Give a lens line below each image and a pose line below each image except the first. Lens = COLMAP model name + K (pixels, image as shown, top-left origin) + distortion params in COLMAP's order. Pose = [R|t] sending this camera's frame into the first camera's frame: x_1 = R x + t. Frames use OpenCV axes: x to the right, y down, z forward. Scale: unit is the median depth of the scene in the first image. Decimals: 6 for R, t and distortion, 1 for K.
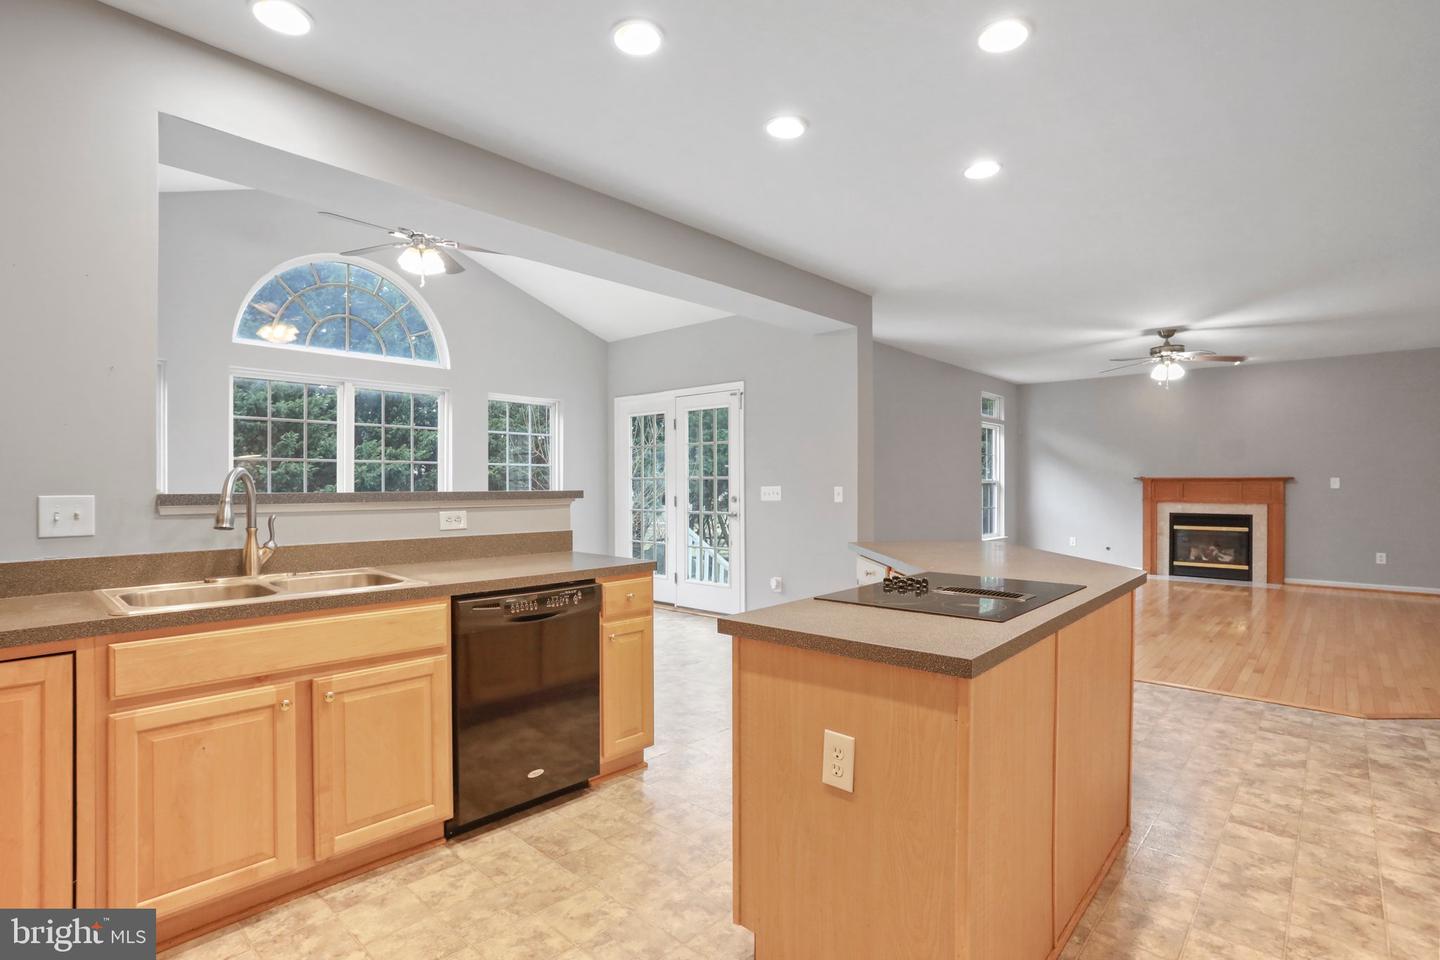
lens RADIAL K [[710.1, 0, 722.9], [0, 710.1, 437.4], [0, 0, 1]] dist [-0.000423, 0.010065]
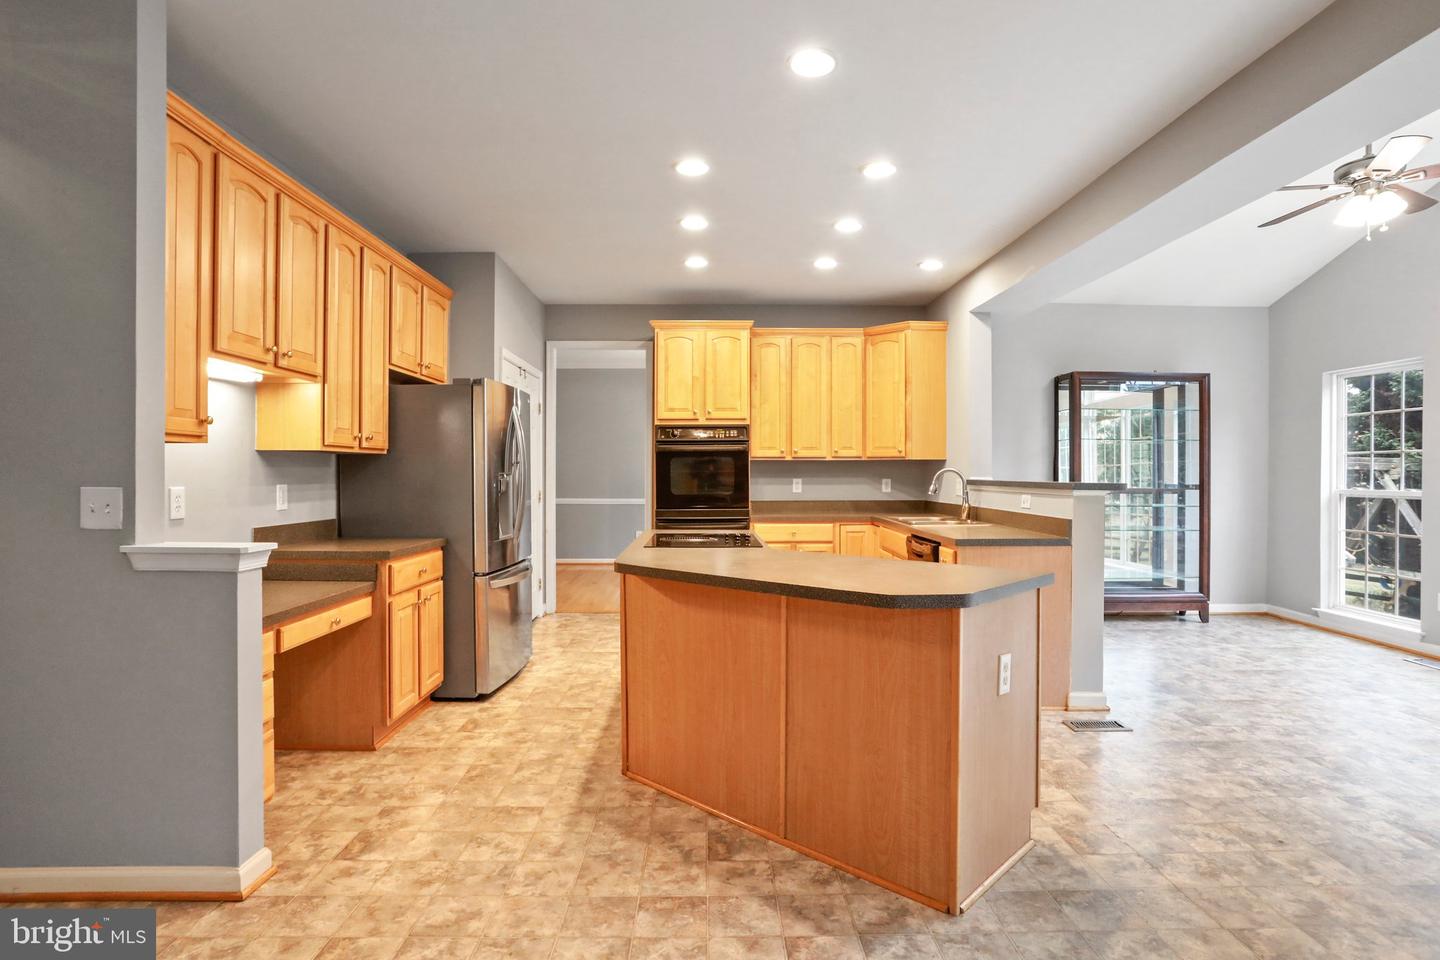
lens RADIAL K [[744.1, 0, 717.9], [0, 744.1, 474.6], [0, 0, 1]] dist [-0.065381, 0.034013]
pose [[-0.741266, -0.001580, -0.671210, 1.488871], [0.038315, 0.998267, -0.044664, 0.149663], [0.670117, -0.058825, -0.739920, 2.387186]]
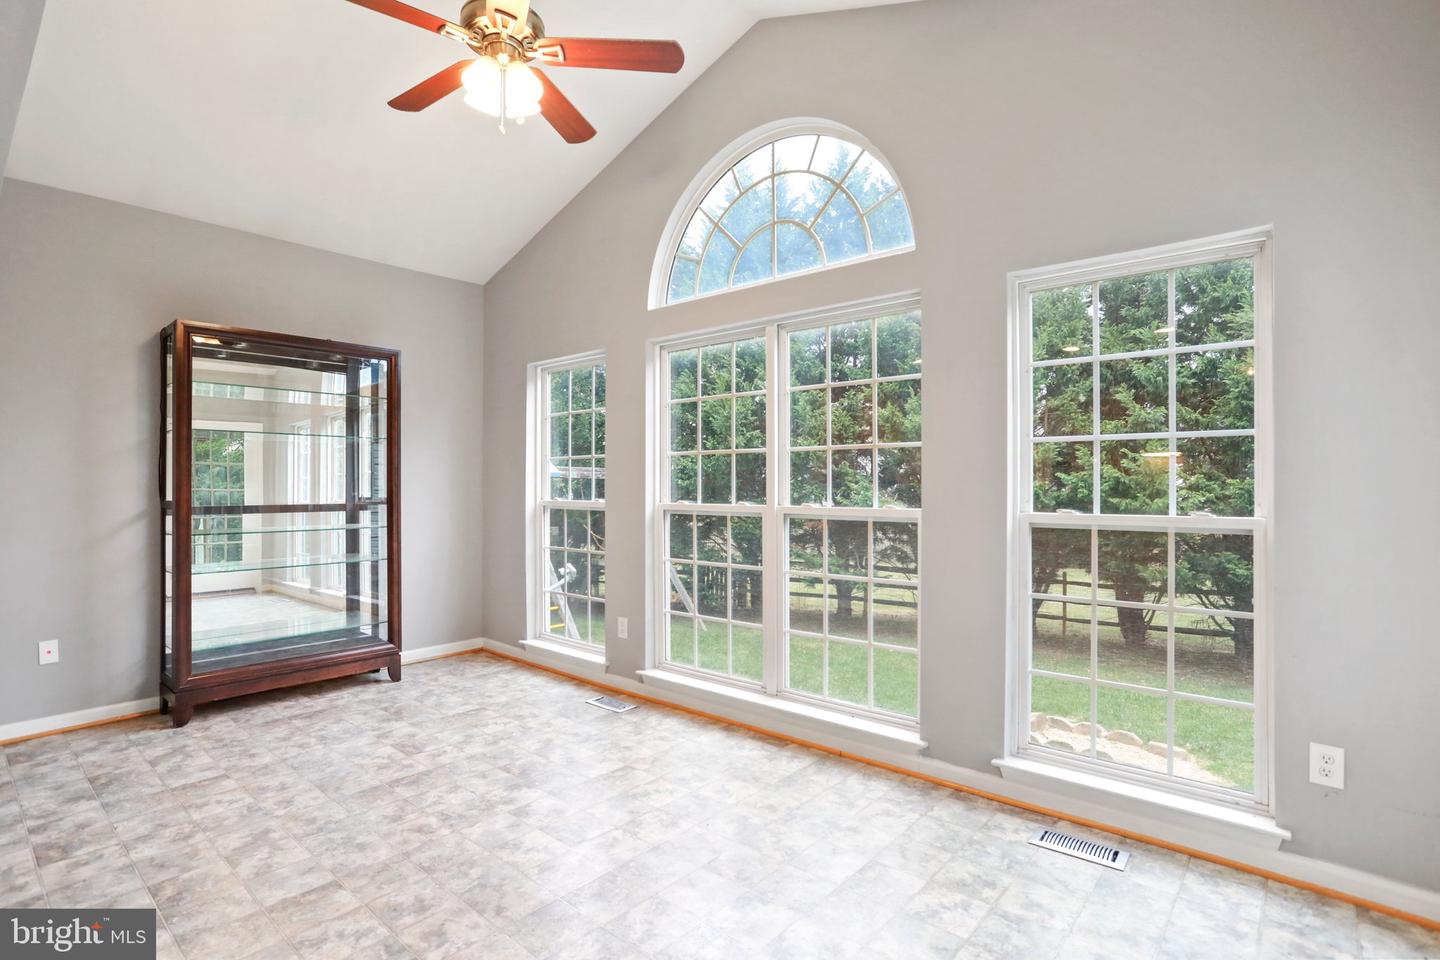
lens RADIAL K [[712.0, 0, 720.0], [0, 712.0, 480.0], [0, 0, 1]] dist [0.000046, 0.000105]
pose [[0.017383, -0.003314, -0.999843, 0.255383], [0.066819, 0.997763, -0.002145, 0.150400], [0.997614, -0.066771, 0.017565, 2.481070]]
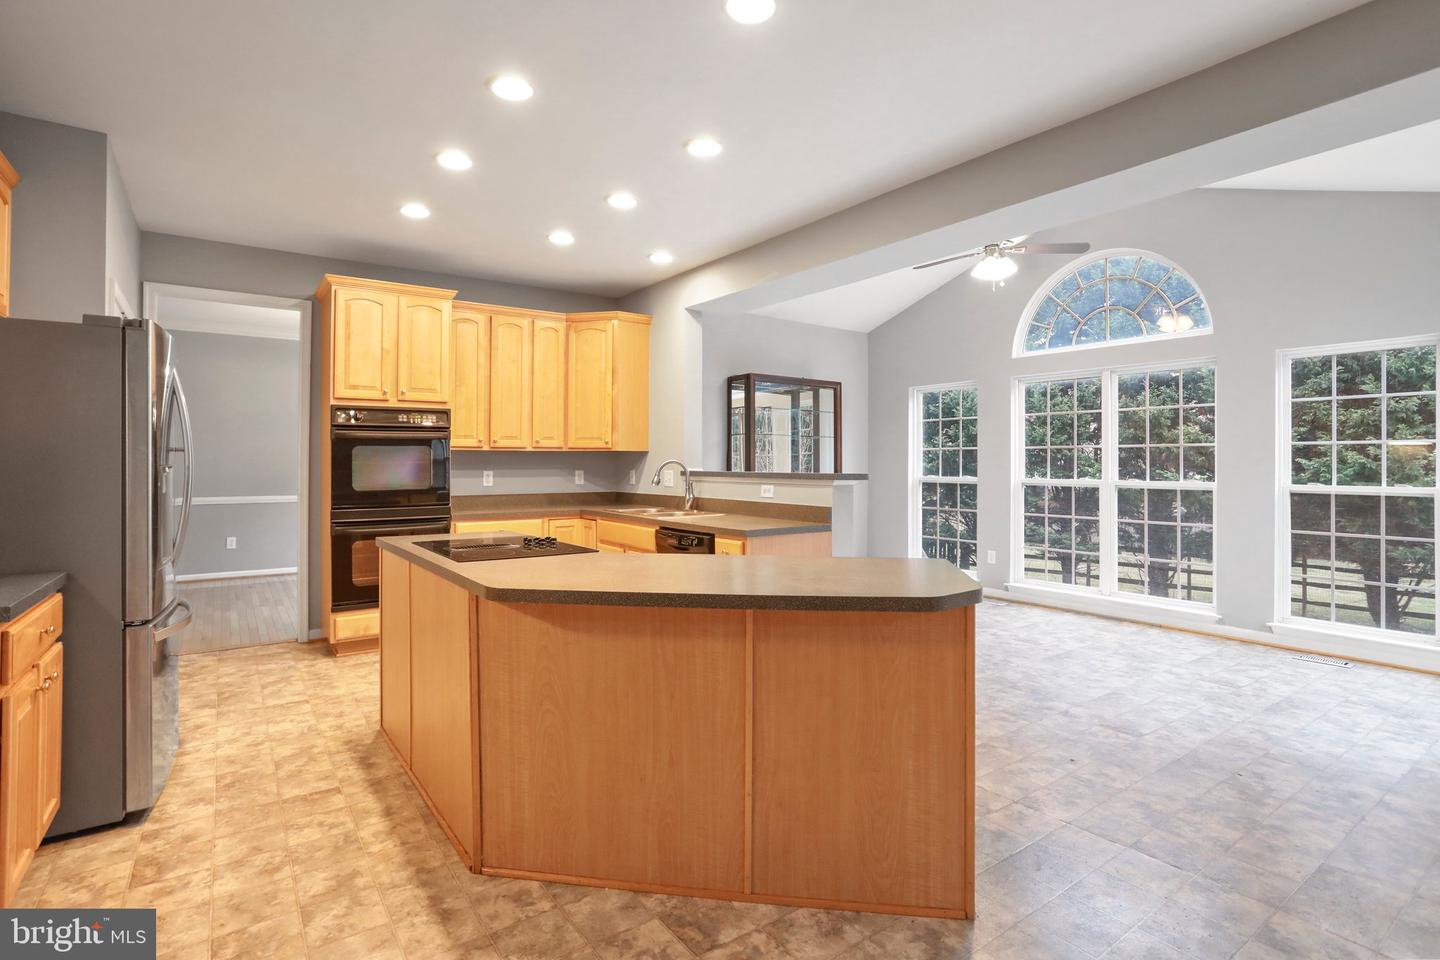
lens RADIAL K [[708.0, 0, 724.7], [0, 708.0, 456.2], [0, 0, 1]] dist [-0.053173, 0.027280]
pose [[-0.226575, -0.013319, -0.973903, 1.560646], [0.058945, 0.997886, -0.027361, 0.111451], [0.972208, -0.063606, -0.225311, 1.791372]]
